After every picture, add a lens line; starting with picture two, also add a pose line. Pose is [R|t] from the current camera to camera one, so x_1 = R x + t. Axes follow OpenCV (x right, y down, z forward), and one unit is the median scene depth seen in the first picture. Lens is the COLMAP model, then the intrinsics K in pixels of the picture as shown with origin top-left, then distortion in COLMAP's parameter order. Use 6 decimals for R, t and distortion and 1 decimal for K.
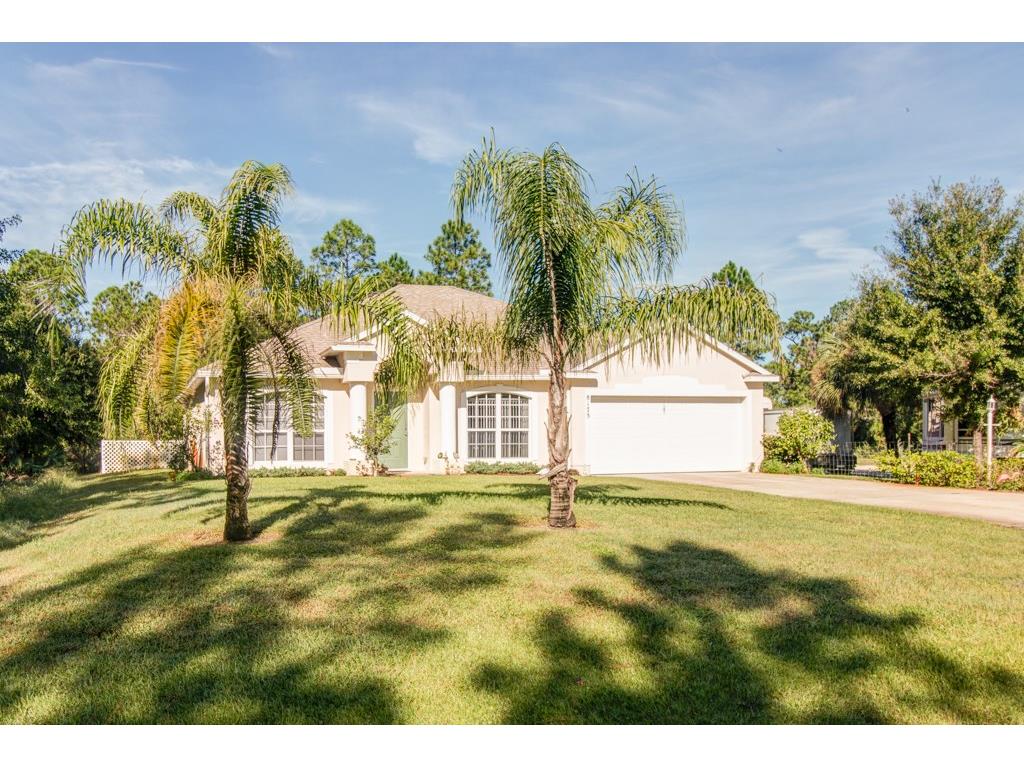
lens RADIAL K [[930.1, 0, 458.4], [0, 930.1, 415.8], [0, 0, 1]] dist [-0.000304, -0.004674]
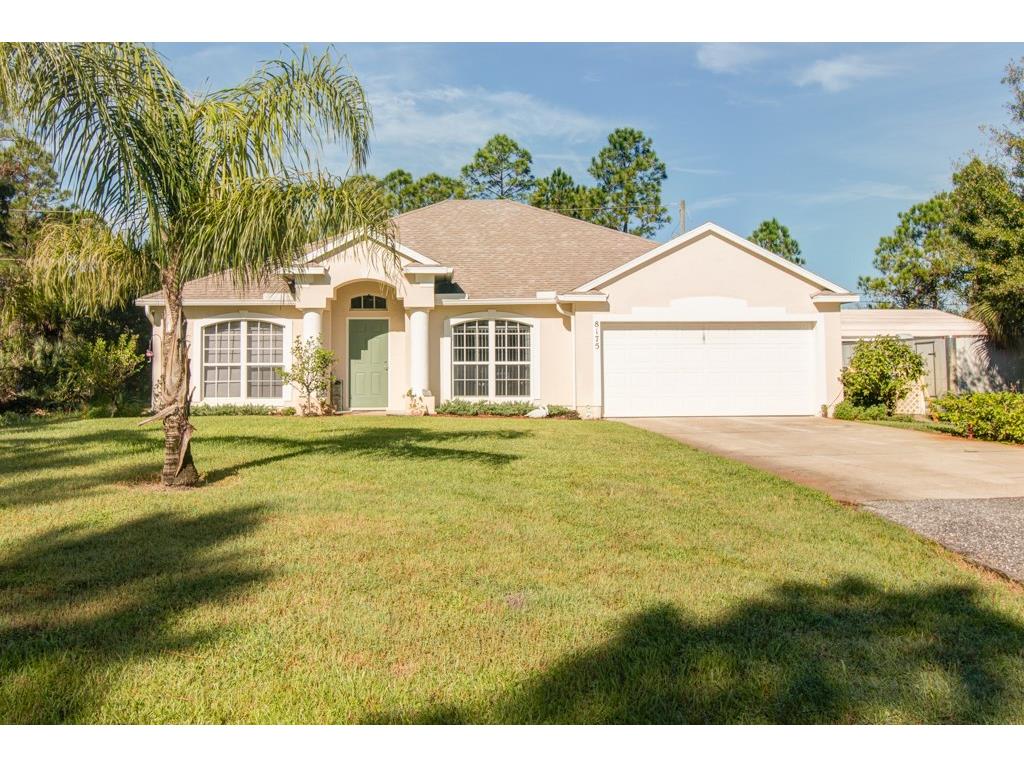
lens RADIAL K [[990.6, 0, 488.1], [0, 990.6, 322.6], [0, 0, 1]] dist [-0.003580, 0.000000]
pose [[0.968230, -0.009471, -0.249883, 0.265031], [0.003196, 0.999669, -0.025509, 0.001032], [0.250042, 0.023900, 0.967940, 0.124591]]
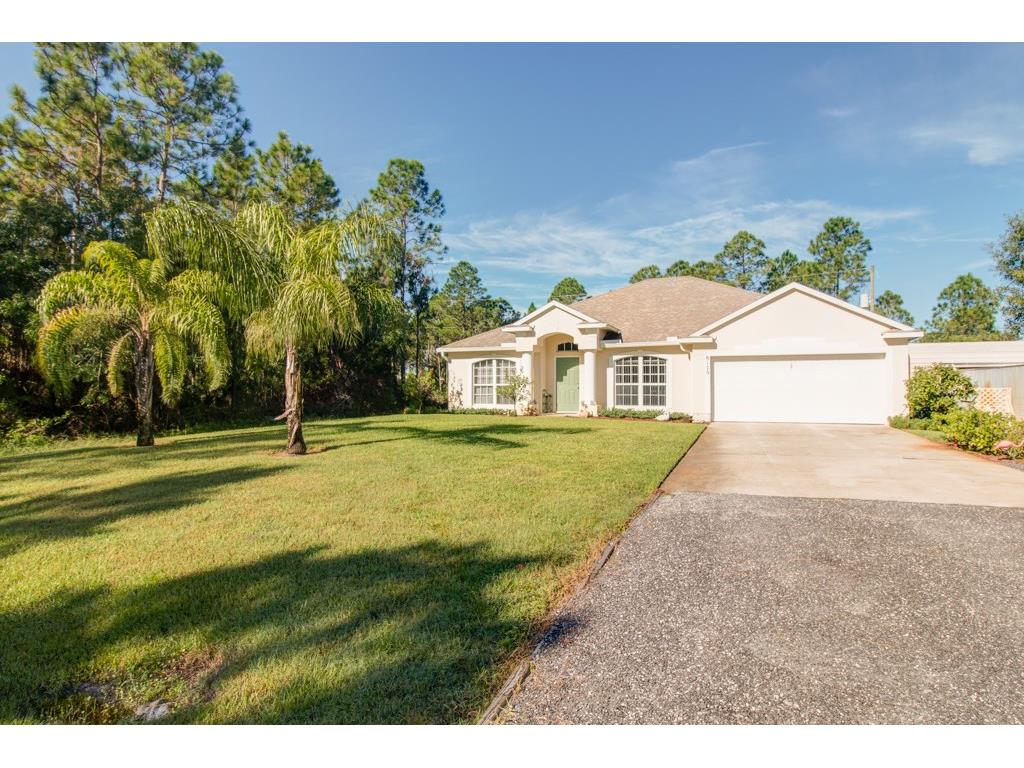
lens RADIAL K [[593.6, 0, 516.0], [0, 593.6, 375.9], [0, 0, 1]] dist [0.002514, -0.002079]
pose [[0.769012, -0.006108, -0.639205, 0.439658], [0.009137, 0.999957, 0.001437, 0.000327], [0.639169, -0.006946, 0.769035, 0.248163]]
